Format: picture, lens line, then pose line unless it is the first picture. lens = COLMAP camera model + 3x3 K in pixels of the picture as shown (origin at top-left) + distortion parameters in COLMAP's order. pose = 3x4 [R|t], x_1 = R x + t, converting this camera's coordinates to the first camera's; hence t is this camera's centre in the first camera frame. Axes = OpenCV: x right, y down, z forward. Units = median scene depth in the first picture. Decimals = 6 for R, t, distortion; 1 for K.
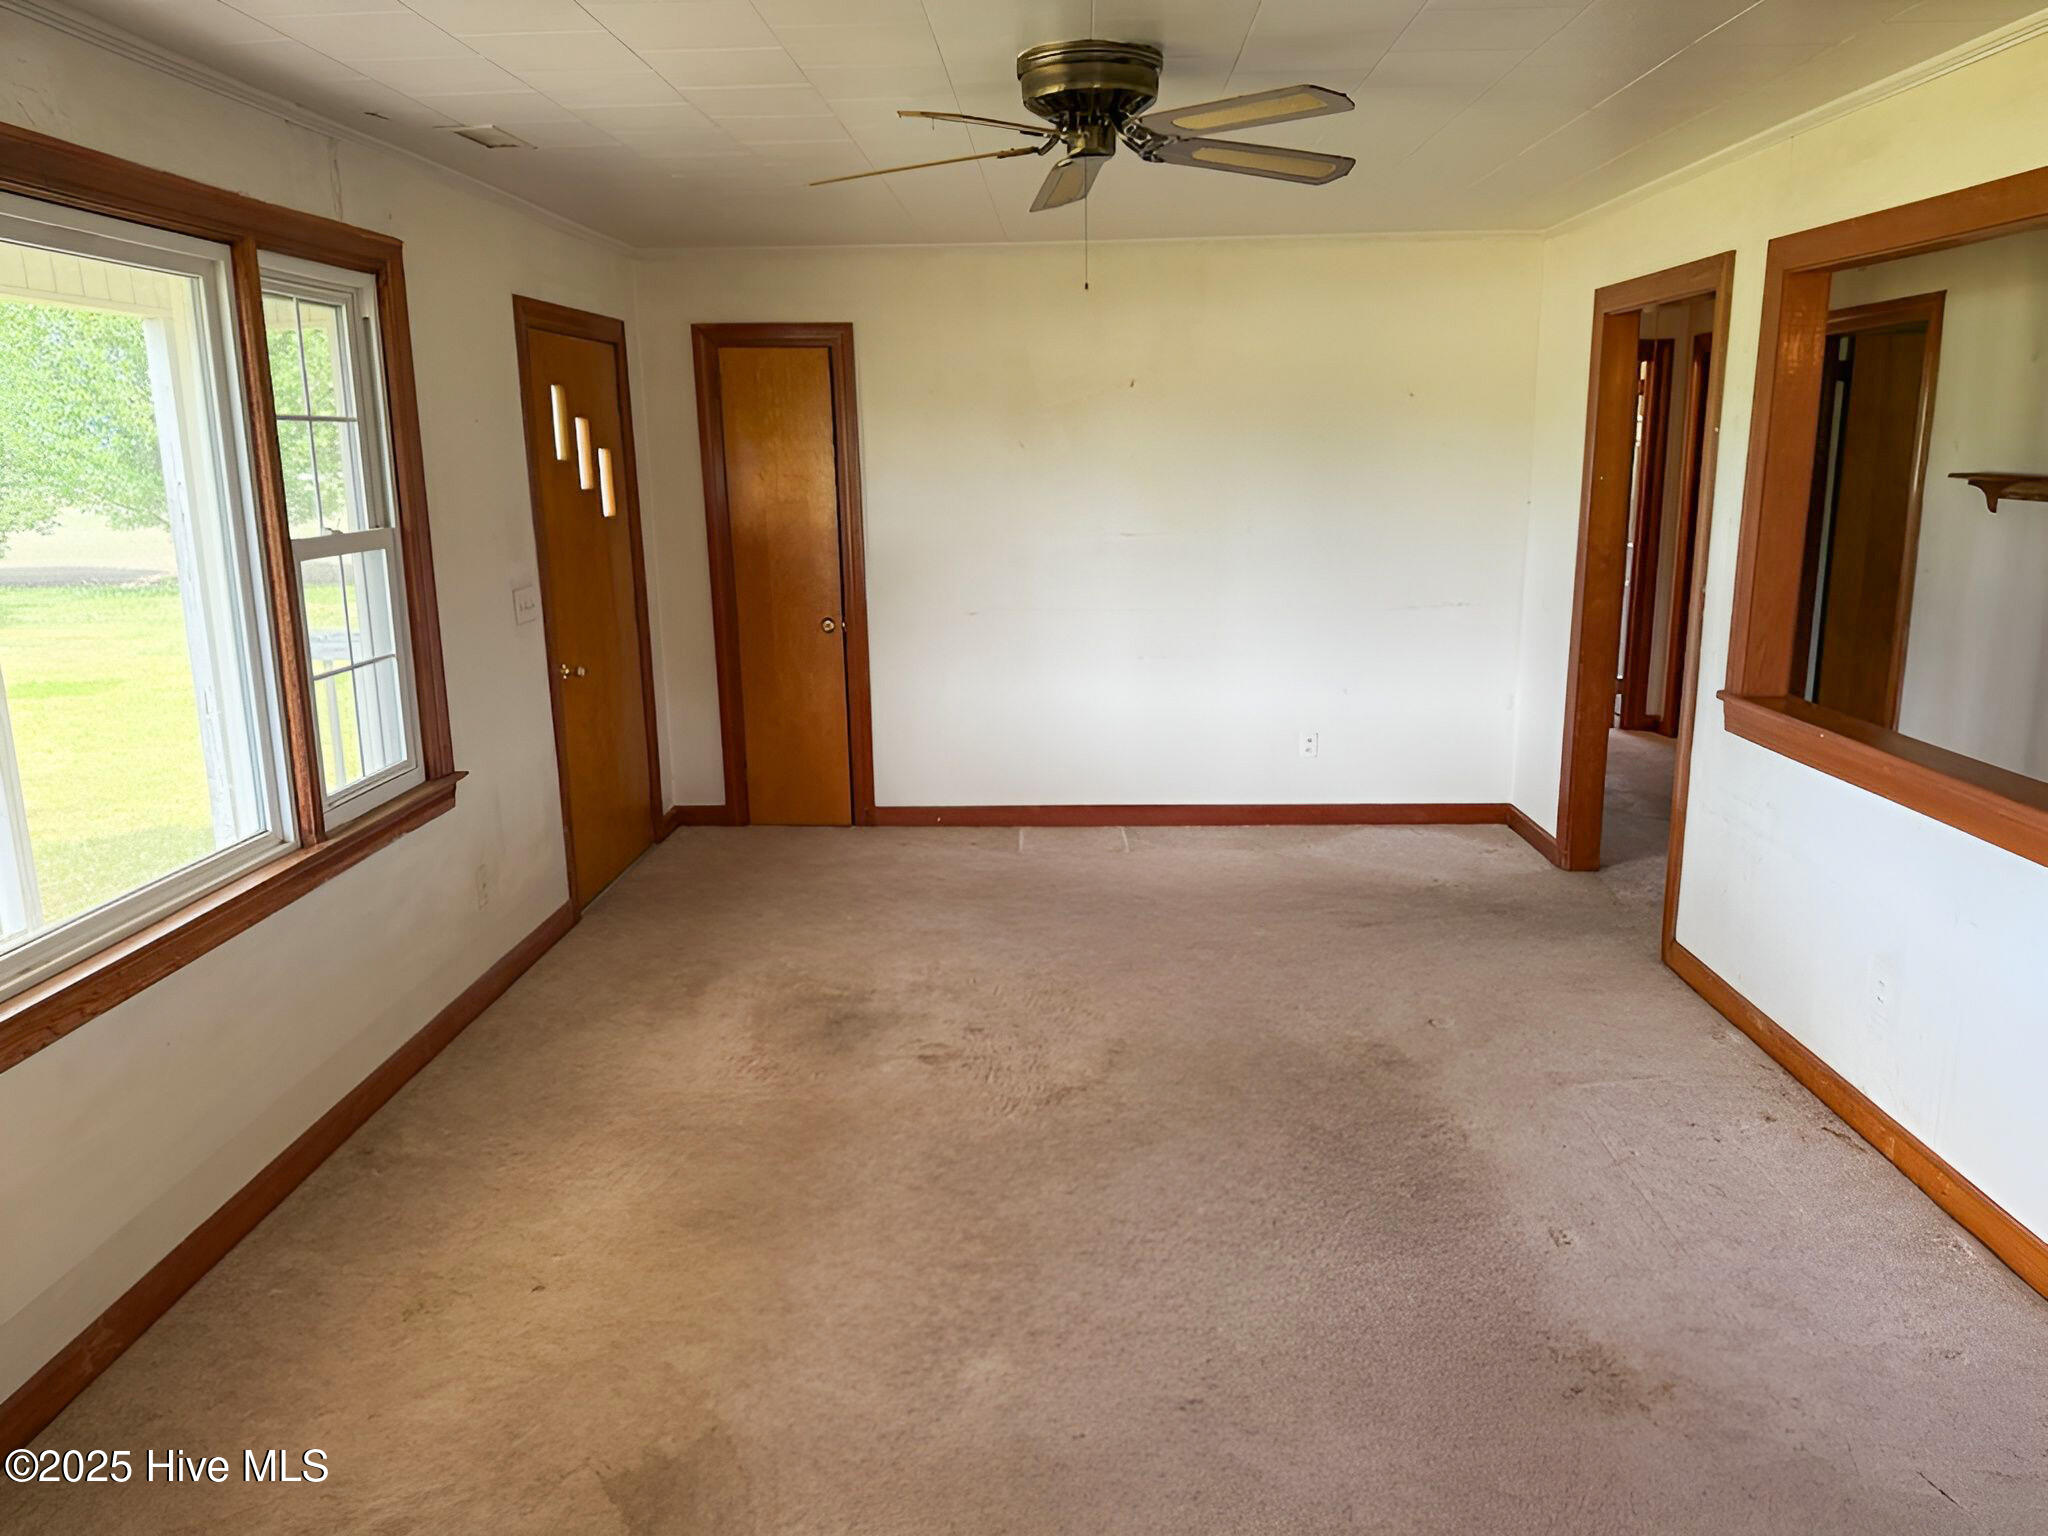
lens RADIAL K [[1432.1, 0, 1032.9], [0, 1432.1, 765.3], [0, 0, 1]] dist [0.050963, -0.057643]
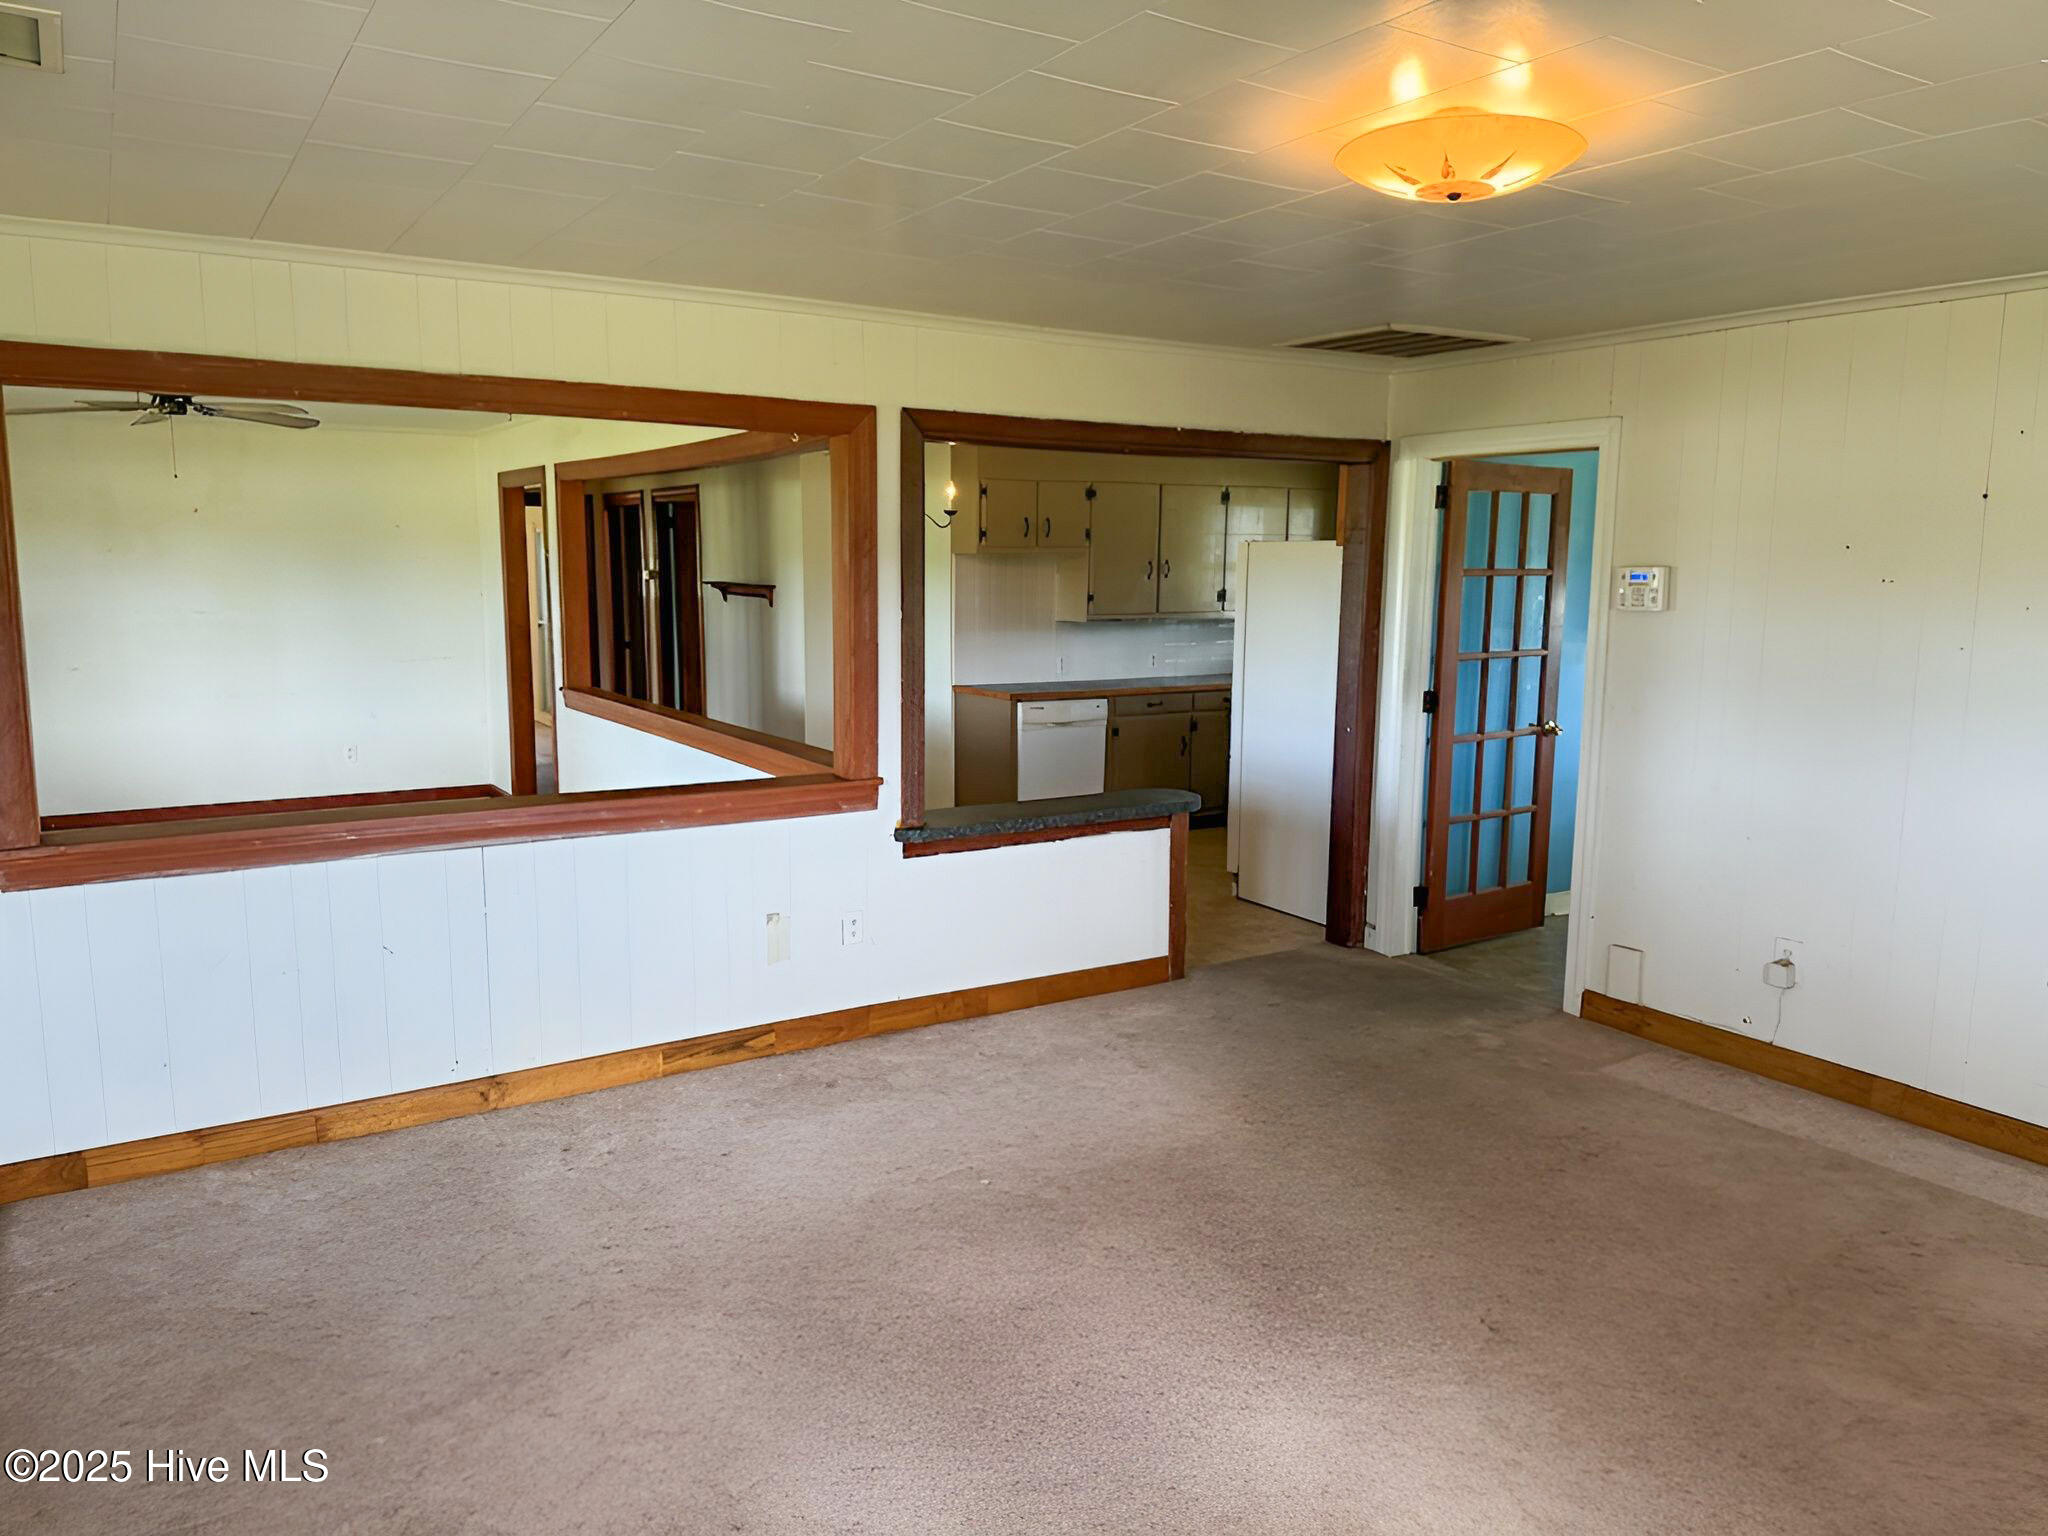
lens RADIAL K [[1432.1, 0, 1019.4], [0, 1432.1, 773.2], [0, 0, 1]] dist [0.050963, -0.057643]
pose [[0.826412, -0.063340, 0.559491, -0.098468], [0.105482, 0.993477, -0.043334, 0.197066], [-0.553097, 0.094828, 0.827703, -0.863661]]
